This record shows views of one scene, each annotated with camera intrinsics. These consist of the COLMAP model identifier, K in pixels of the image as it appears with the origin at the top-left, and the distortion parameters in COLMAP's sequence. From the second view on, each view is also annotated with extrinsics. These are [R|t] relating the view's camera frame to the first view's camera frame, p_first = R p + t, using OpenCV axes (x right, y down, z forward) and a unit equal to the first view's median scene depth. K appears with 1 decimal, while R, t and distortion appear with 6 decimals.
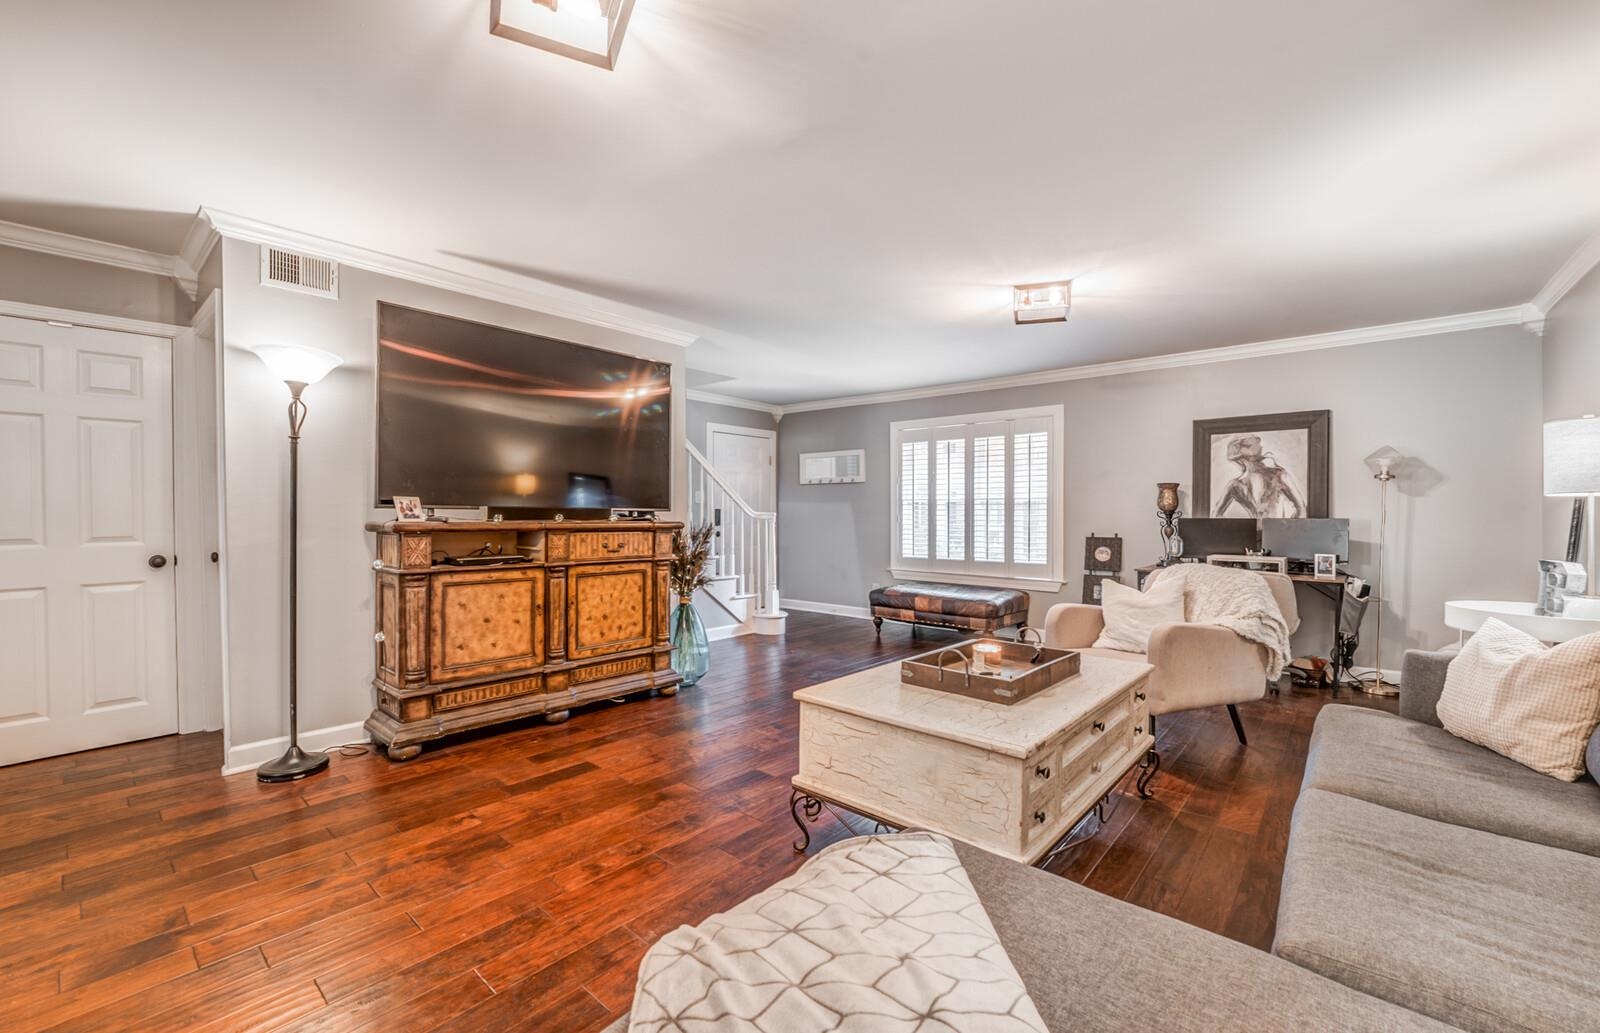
lens RADIAL K [[658.4, 0, 796.6], [0, 658.4, 518.4], [0, 0, 1]] dist [-0.004068, 0.000506]
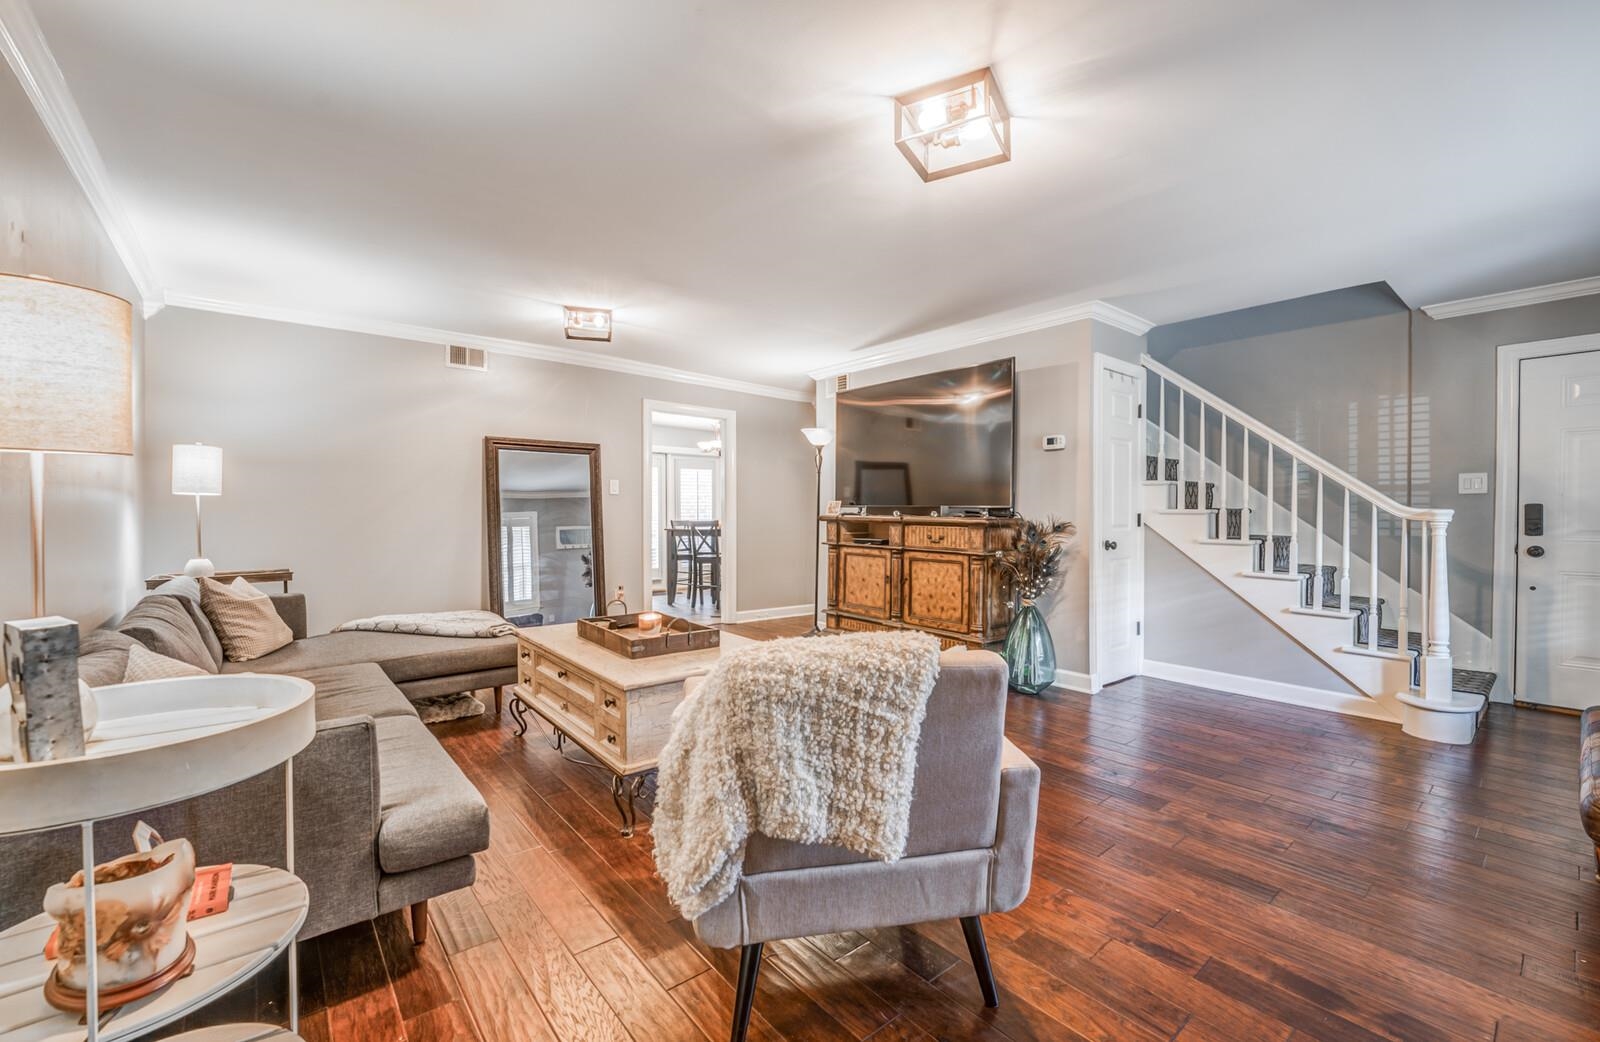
lens RADIAL K [[658.4, 0, 791.3], [0, 658.4, 520.1], [0, 0, 1]] dist [-0.004068, 0.000506]
pose [[-0.161251, 0.009718, -0.986866, 0.885139], [-0.012371, 0.999853, 0.011867, -0.000561], [0.986836, 0.014122, -0.161107, 0.890243]]
